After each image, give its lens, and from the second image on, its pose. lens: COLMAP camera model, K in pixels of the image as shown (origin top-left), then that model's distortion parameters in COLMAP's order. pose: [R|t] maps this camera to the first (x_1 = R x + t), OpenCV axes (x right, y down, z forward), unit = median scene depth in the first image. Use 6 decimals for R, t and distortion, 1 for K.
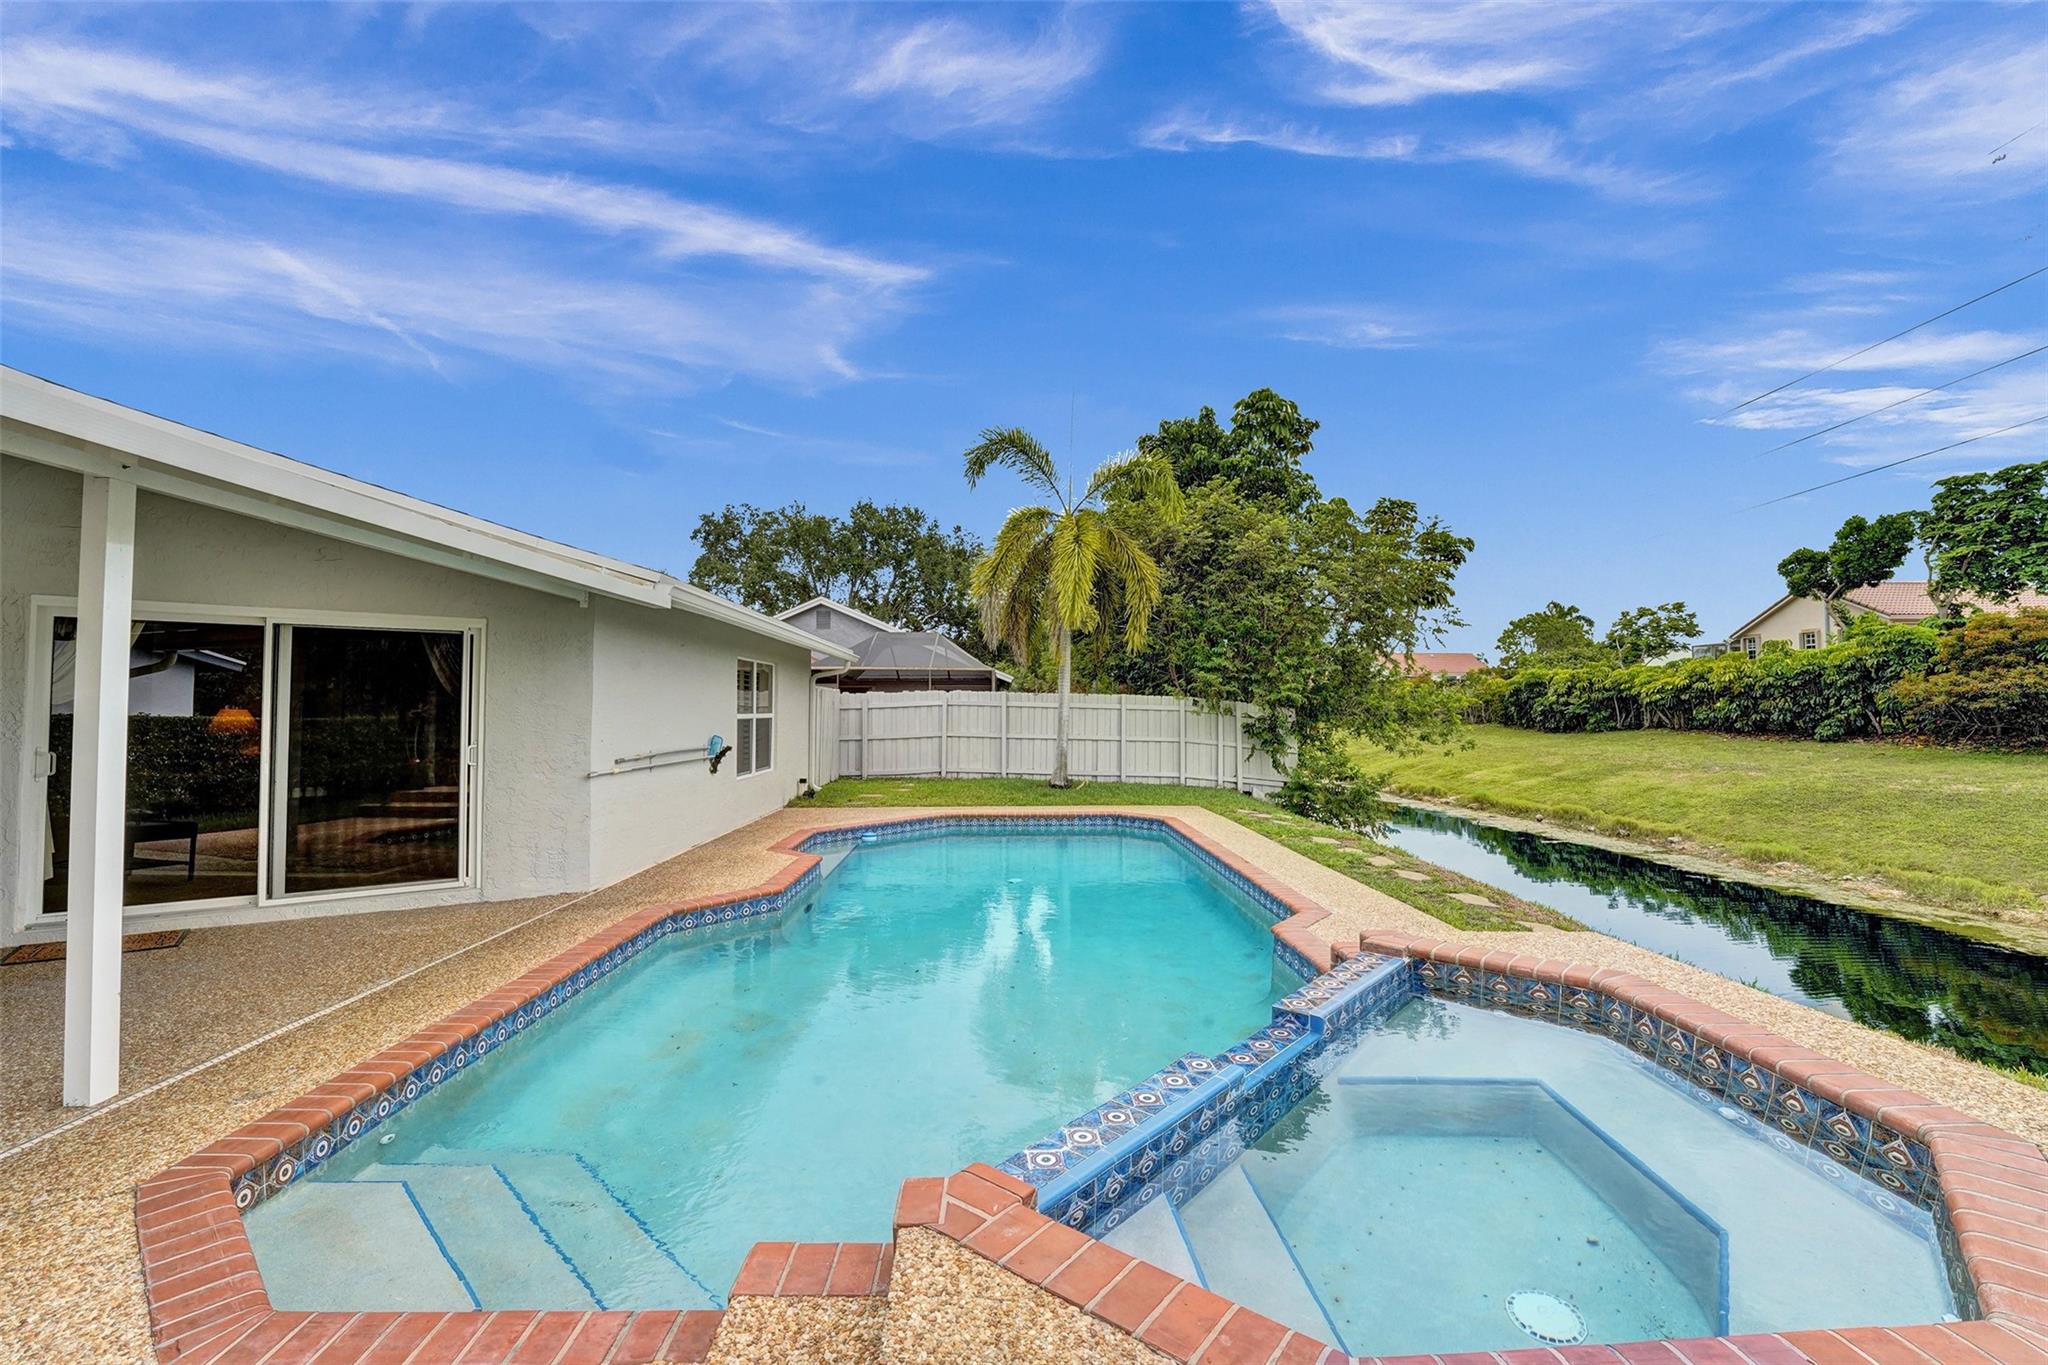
lens RADIAL K [[834.4, 0, 1031.3], [0, 834.4, 691.3], [0, 0, 1]] dist [-0.016409, 0.000496]
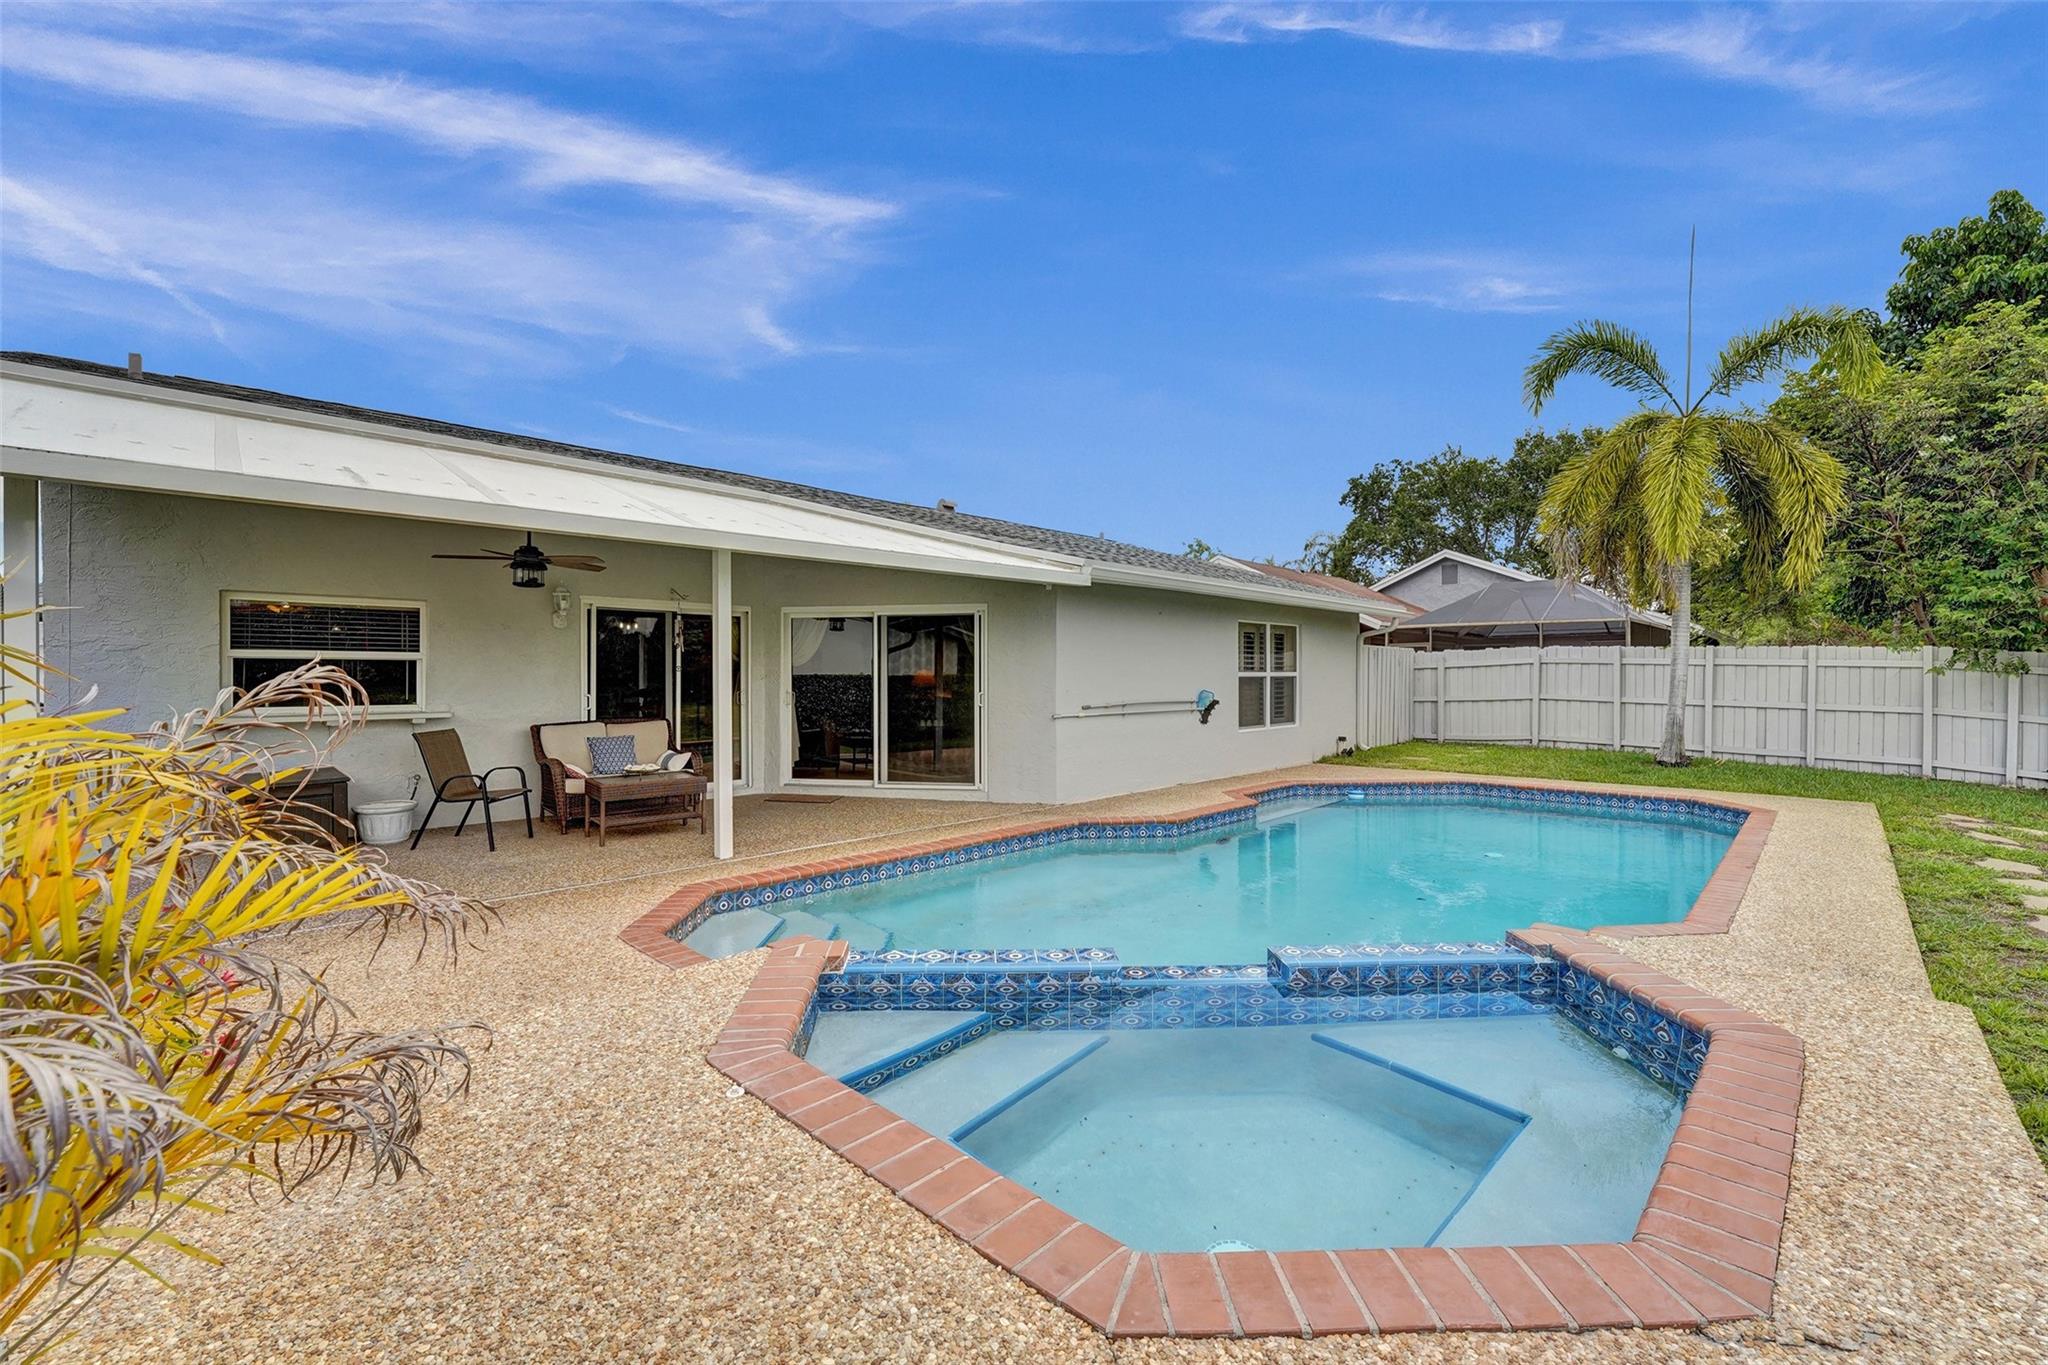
lens RADIAL K [[834.4, 0, 1031.3], [0, 834.4, 691.3], [0, 0, 1]] dist [-0.016409, 0.000496]
pose [[0.698155, 0.011940, -0.715847, 0.193021], [0.019724, 0.999161, 0.035902, 0.005816], [0.715675, -0.039185, 0.697333, 0.023675]]
